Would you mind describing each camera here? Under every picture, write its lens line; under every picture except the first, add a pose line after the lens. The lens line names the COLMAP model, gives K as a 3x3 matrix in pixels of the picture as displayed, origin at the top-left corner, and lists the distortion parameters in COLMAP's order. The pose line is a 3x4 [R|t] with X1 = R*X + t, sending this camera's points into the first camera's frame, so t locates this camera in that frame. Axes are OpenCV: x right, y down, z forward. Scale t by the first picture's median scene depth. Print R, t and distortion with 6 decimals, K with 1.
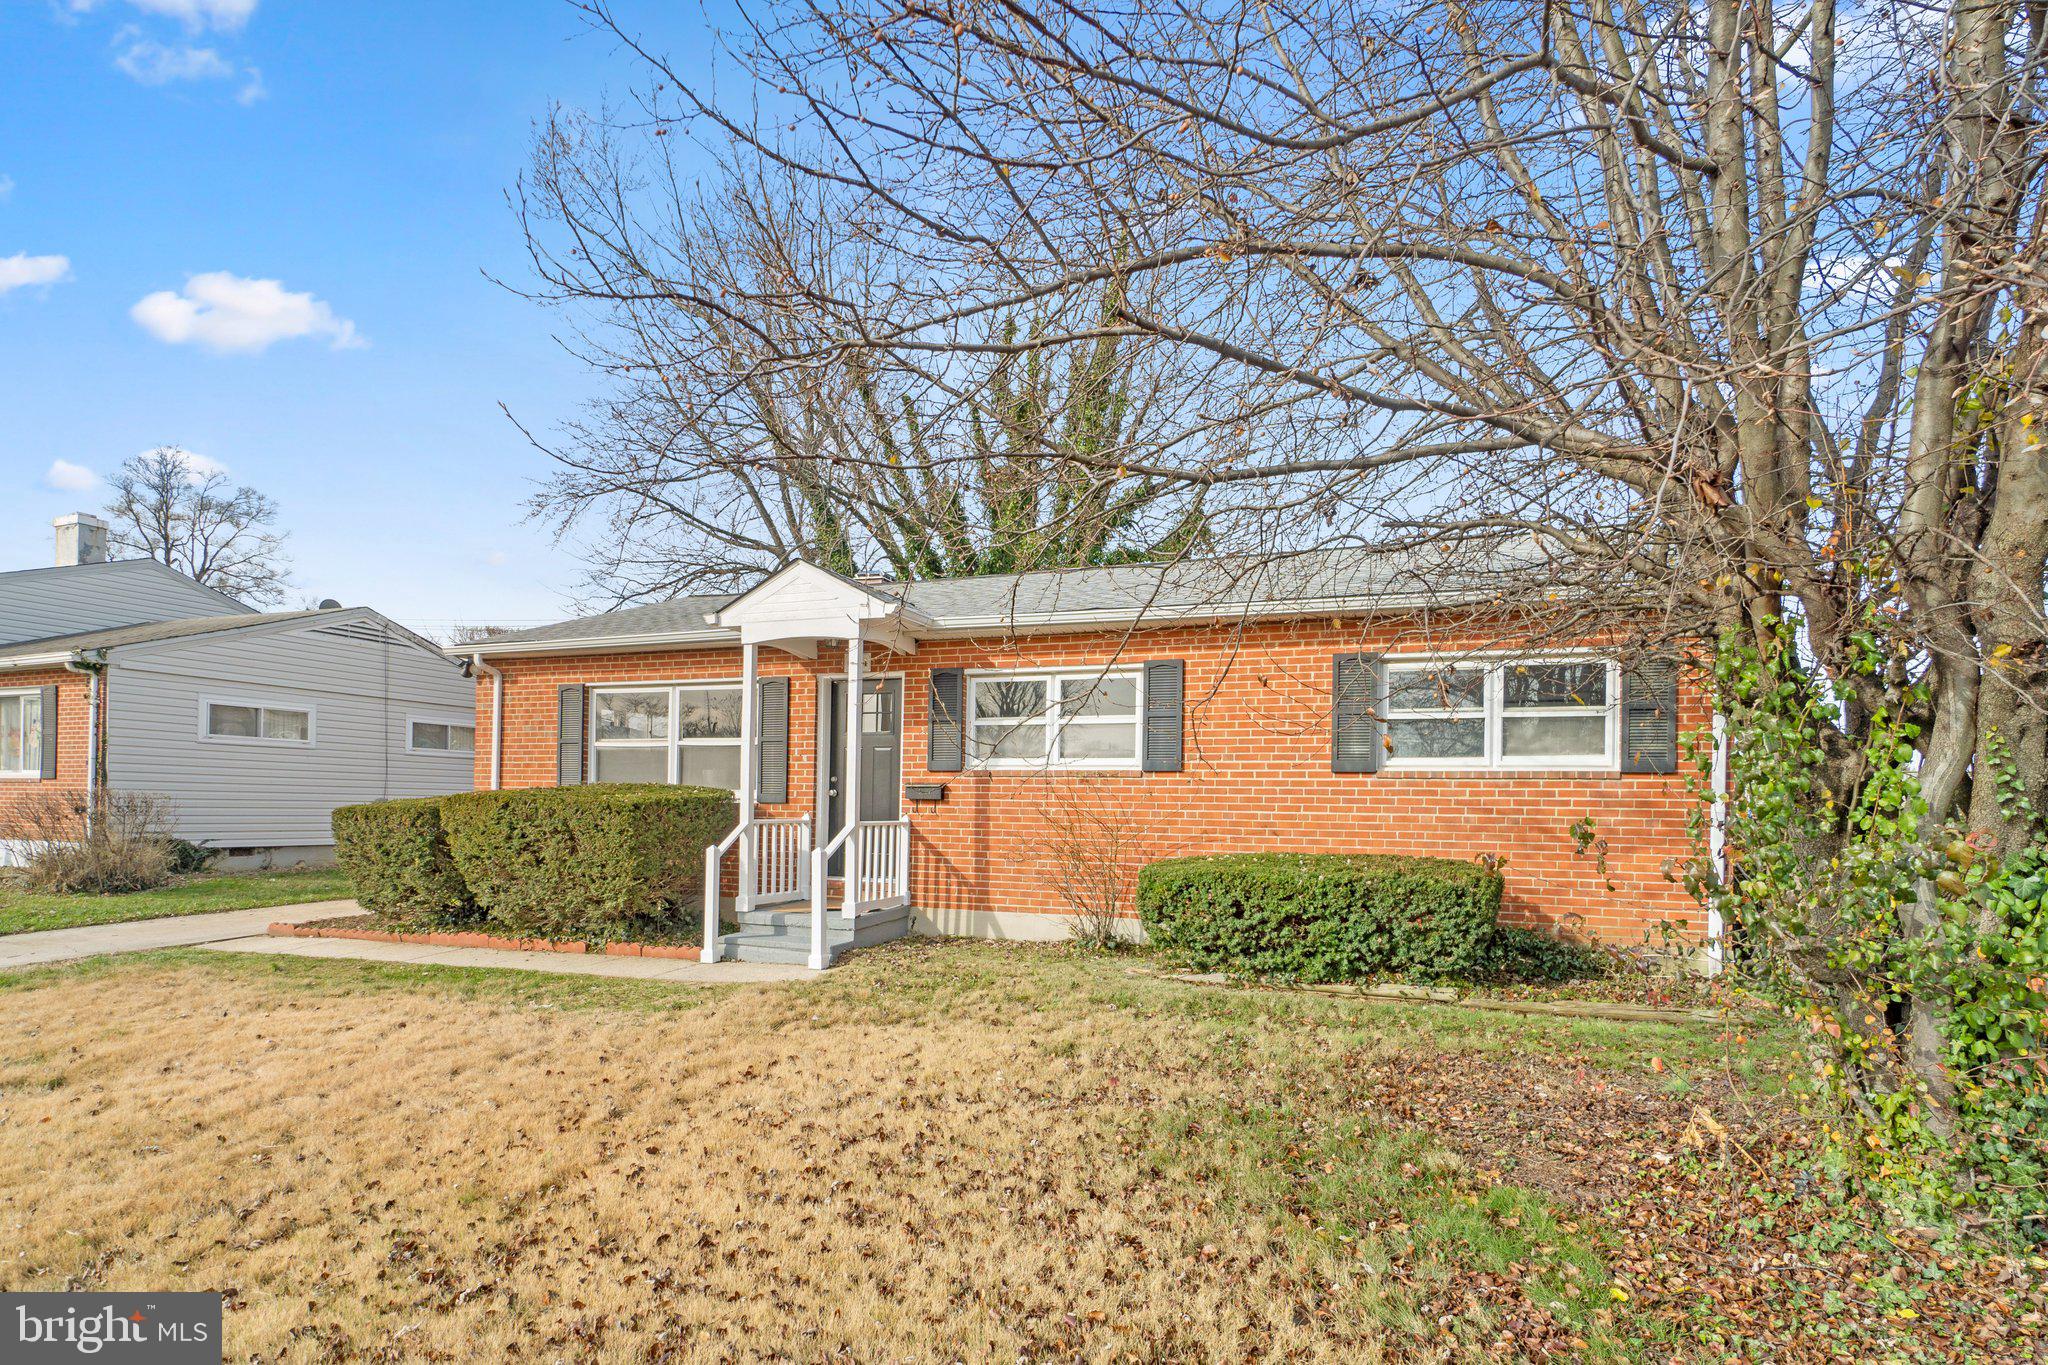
lens RADIAL K [[1000.6, 0, 1040.2], [0, 1000.6, 804.4], [0, 0, 1]] dist [-0.000857, -0.000205]
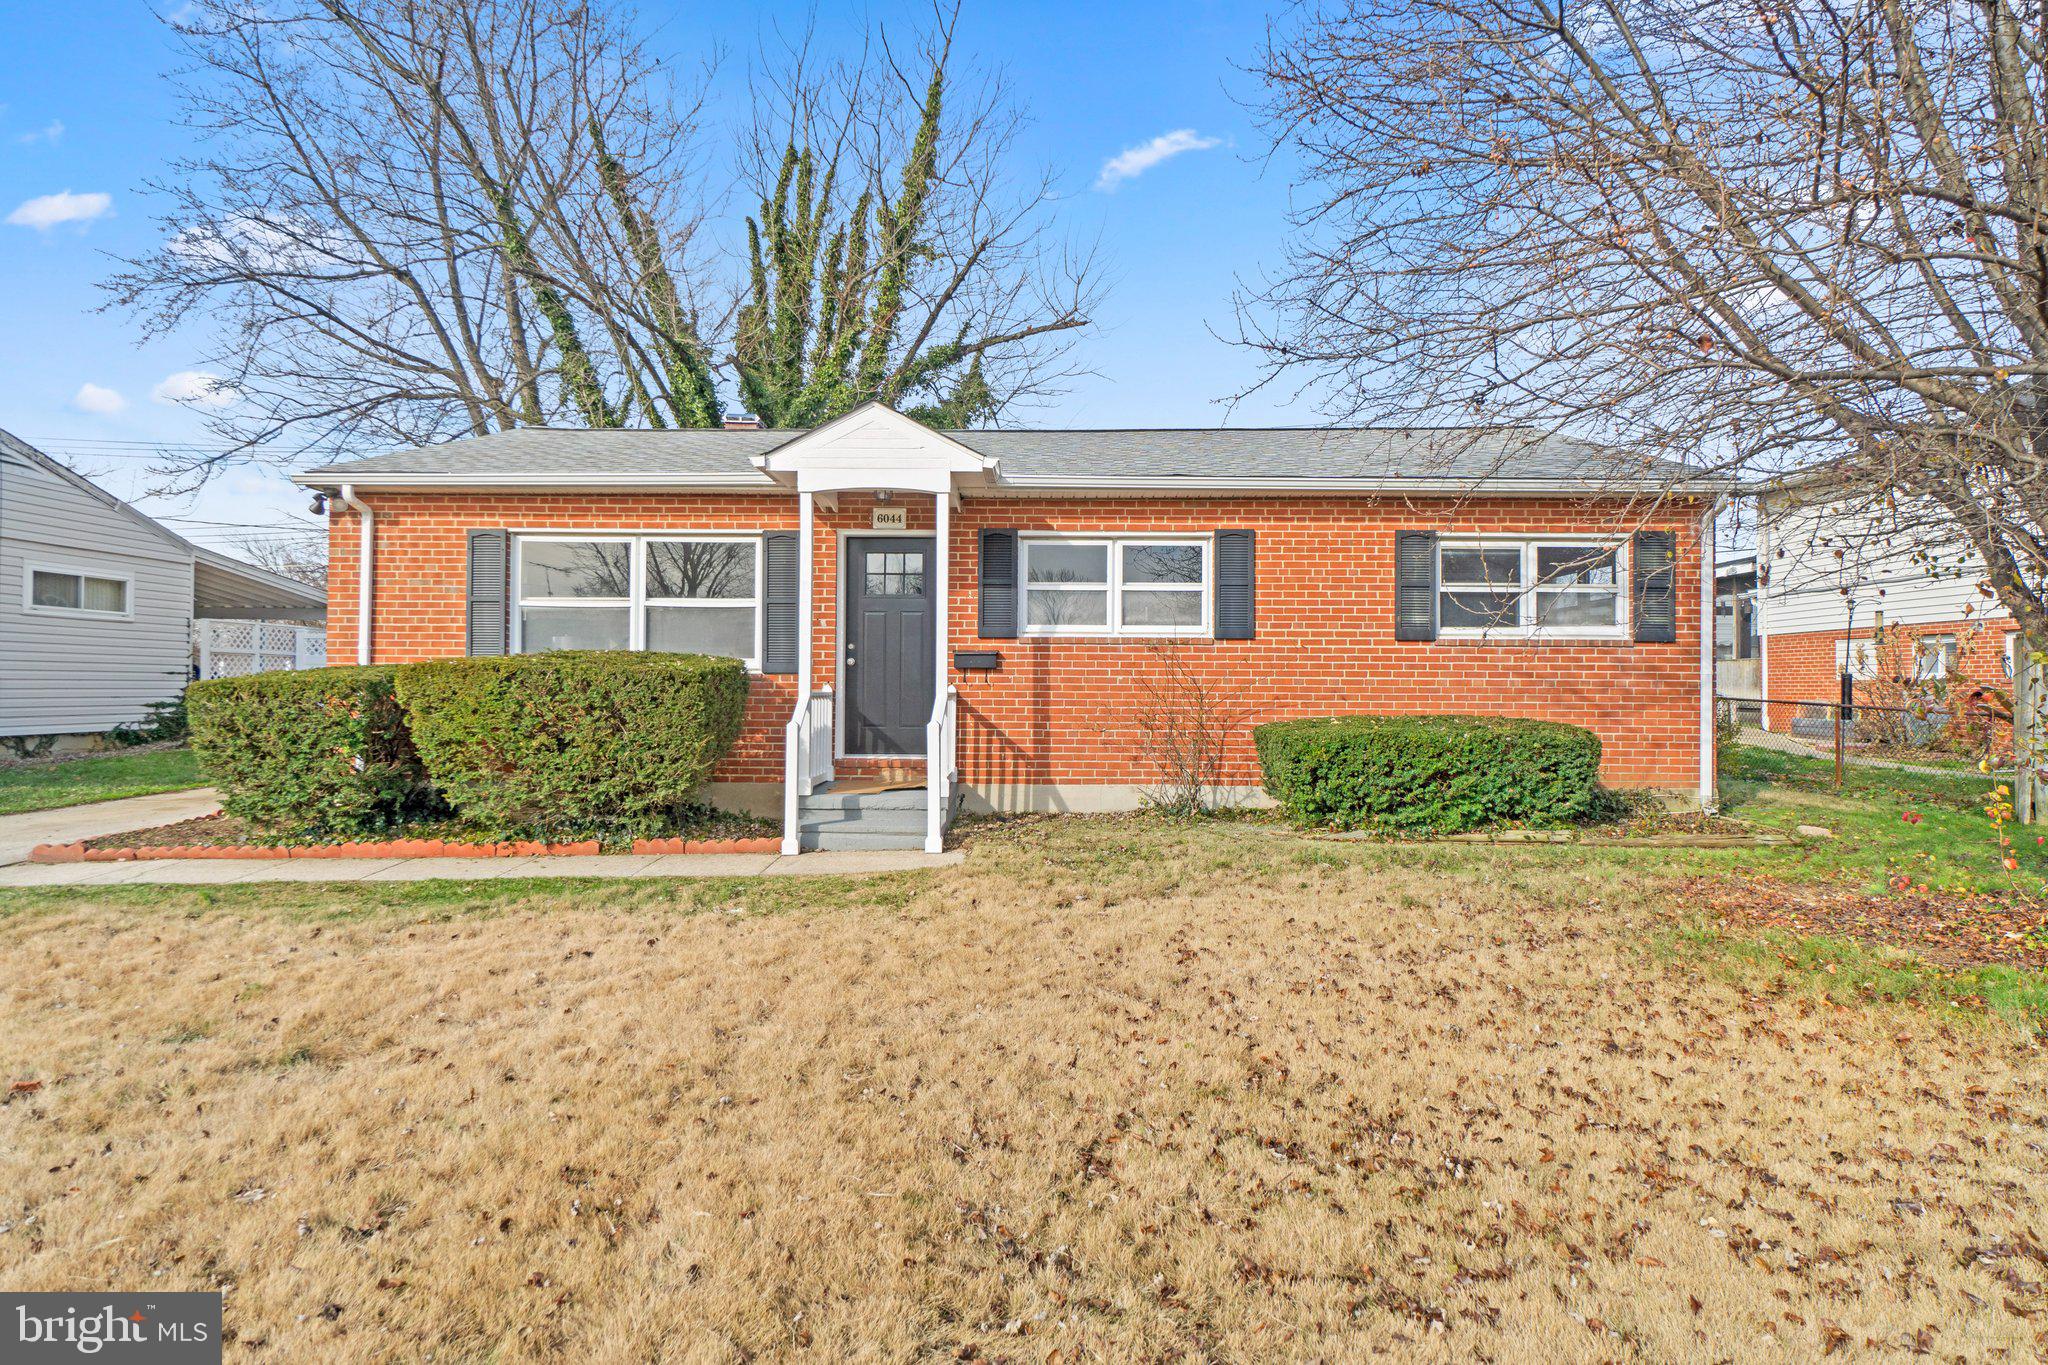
lens RADIAL K [[1055.7, 0, 1027.2], [0, 1055.7, 675.1], [0, 0, 1]] dist [-0.000286, 0.000741]
pose [[0.942899, -0.005956, 0.333025, -0.430895], [0.007363, 0.999968, -0.002964, 0.005452], [-0.332996, 0.005247, 0.942914, 0.059254]]
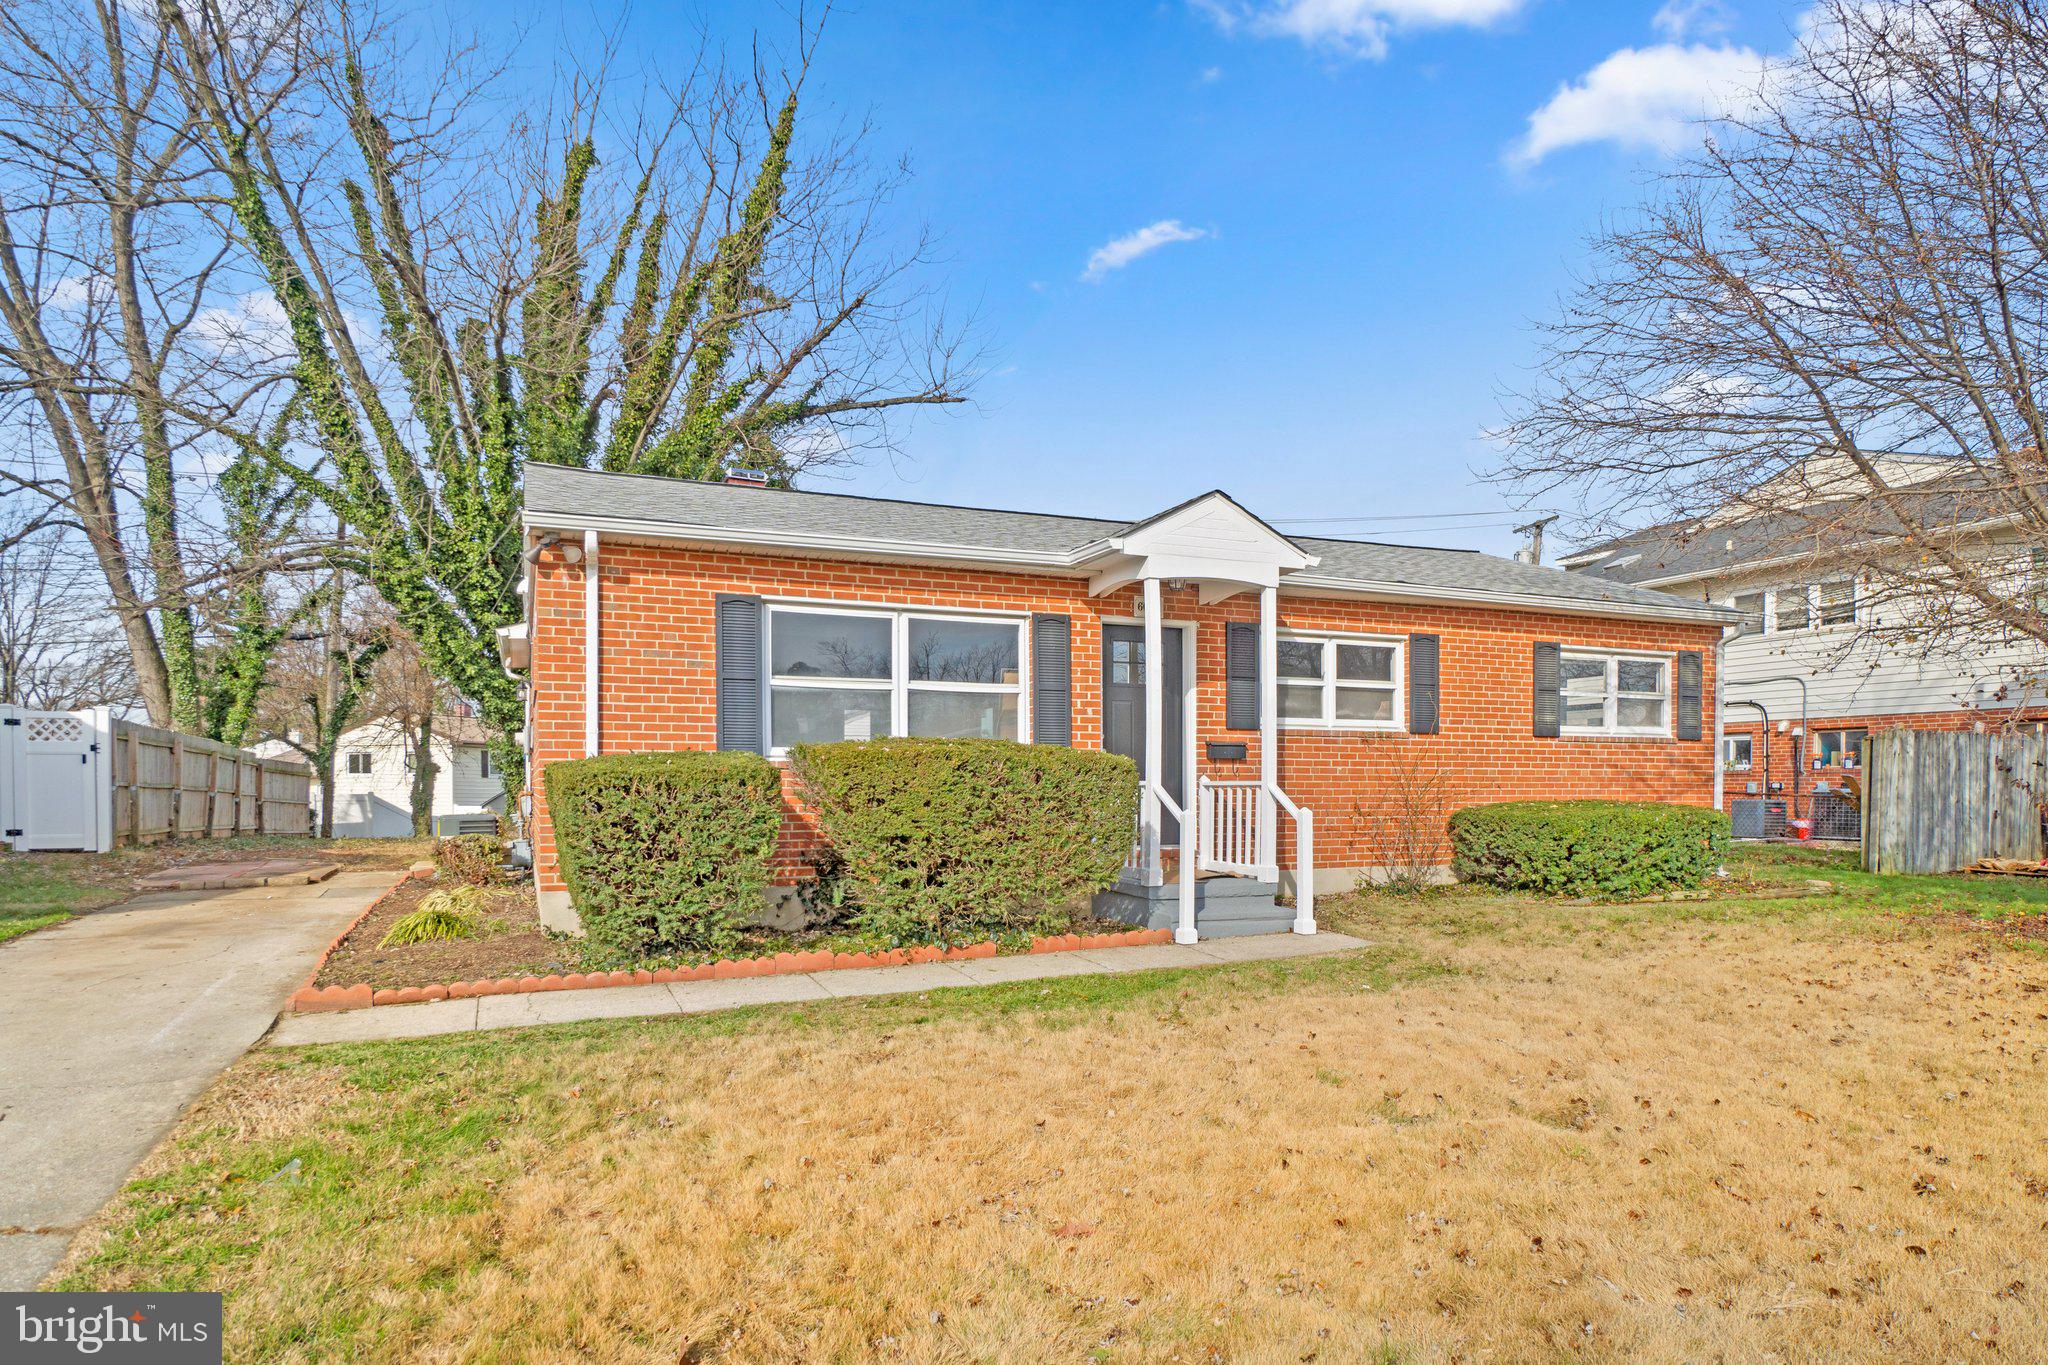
lens RADIAL K [[1149.7, 0, 961.1], [0, 1149.7, 800.5], [0, 0, 1]] dist [-0.004416, -0.000579]
pose [[0.750746, -0.022612, 0.660204, -1.115656], [0.008566, 0.999663, 0.024497, 0.006583], [-0.660535, -0.012735, 0.750687, 0.372140]]
